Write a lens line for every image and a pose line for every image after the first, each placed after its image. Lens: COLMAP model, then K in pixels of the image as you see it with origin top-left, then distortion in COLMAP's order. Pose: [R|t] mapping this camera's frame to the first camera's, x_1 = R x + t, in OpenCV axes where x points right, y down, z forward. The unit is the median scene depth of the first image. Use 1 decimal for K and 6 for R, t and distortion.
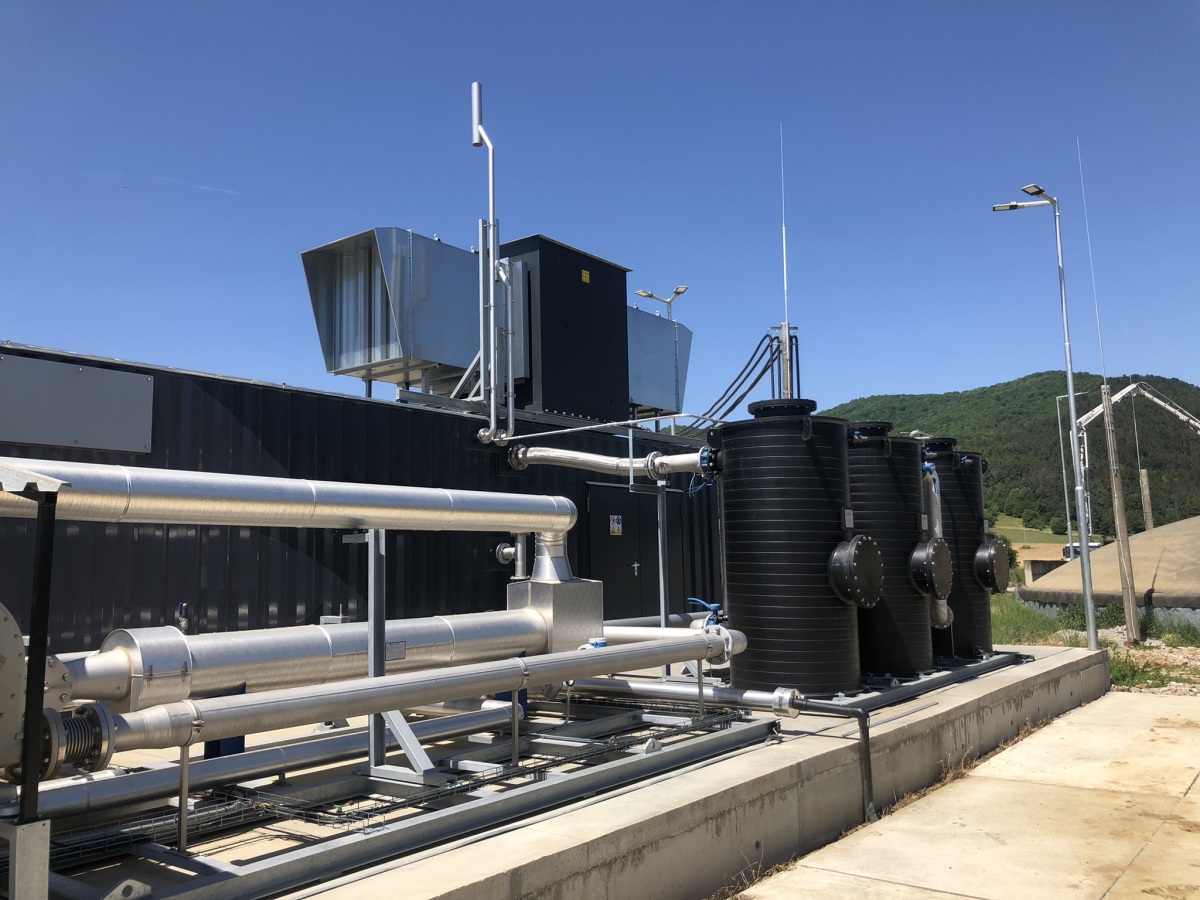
lens RADIAL K [[978.0, 0, 593.2], [0, 978.0, 442.4], [0, 0, 1]] dist [0.038807, -0.048095]
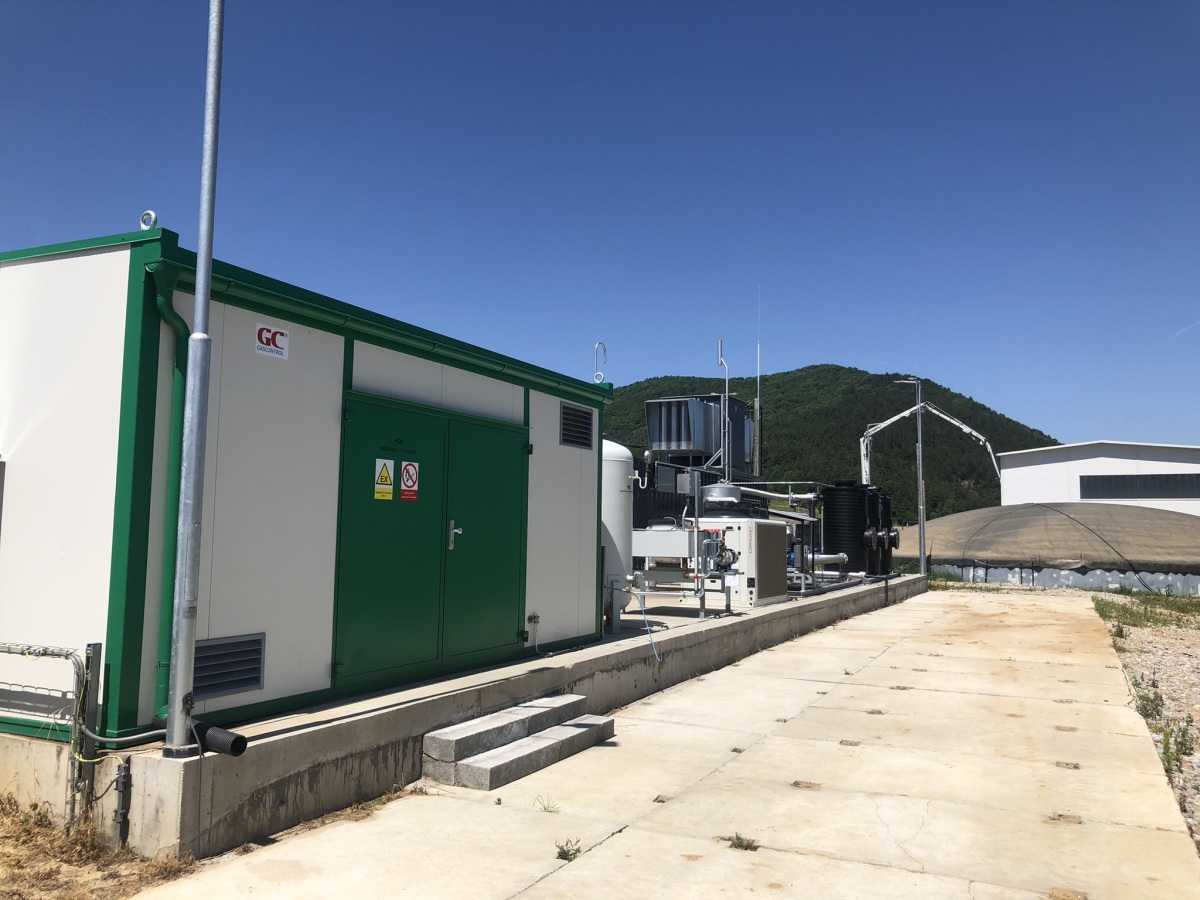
lens RADIAL K [[978.0, 0, 626.1], [0, 978.0, 441.0], [0, 0, 1]] dist [0.038807, -0.048095]
pose [[0.969987, 0.052040, 0.237524, -0.965166], [-0.059092, 0.997995, 0.022661, -0.155388], [-0.235869, -0.036016, 0.971117, -1.416430]]
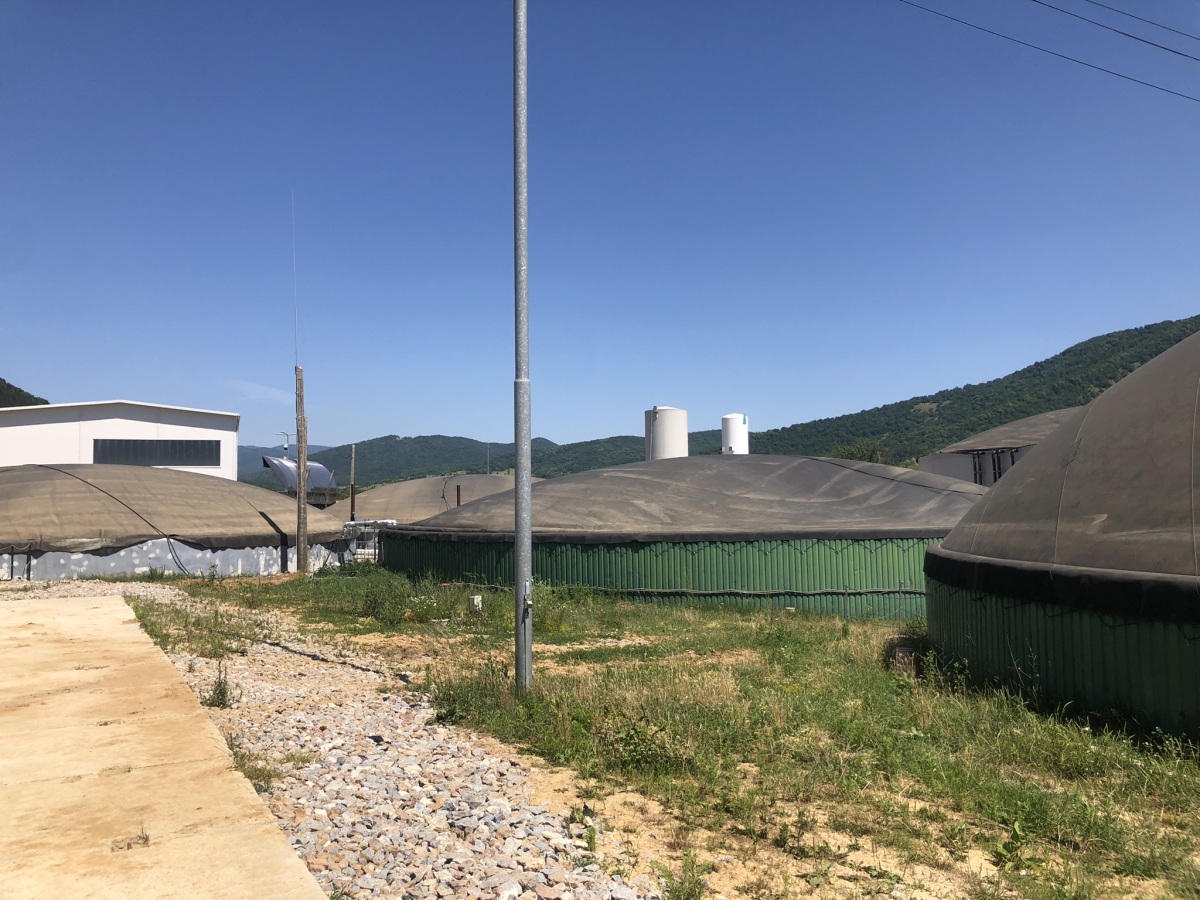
lens RADIAL K [[978.0, 0, 601.5], [0, 978.0, 437.6], [0, 0, 1]] dist [0.038807, -0.048095]
pose [[0.401115, 0.076159, 0.912856, -0.376858], [-0.107552, 0.993561, -0.035633, -0.058716], [-0.909692, -0.083887, 0.406723, -0.613913]]
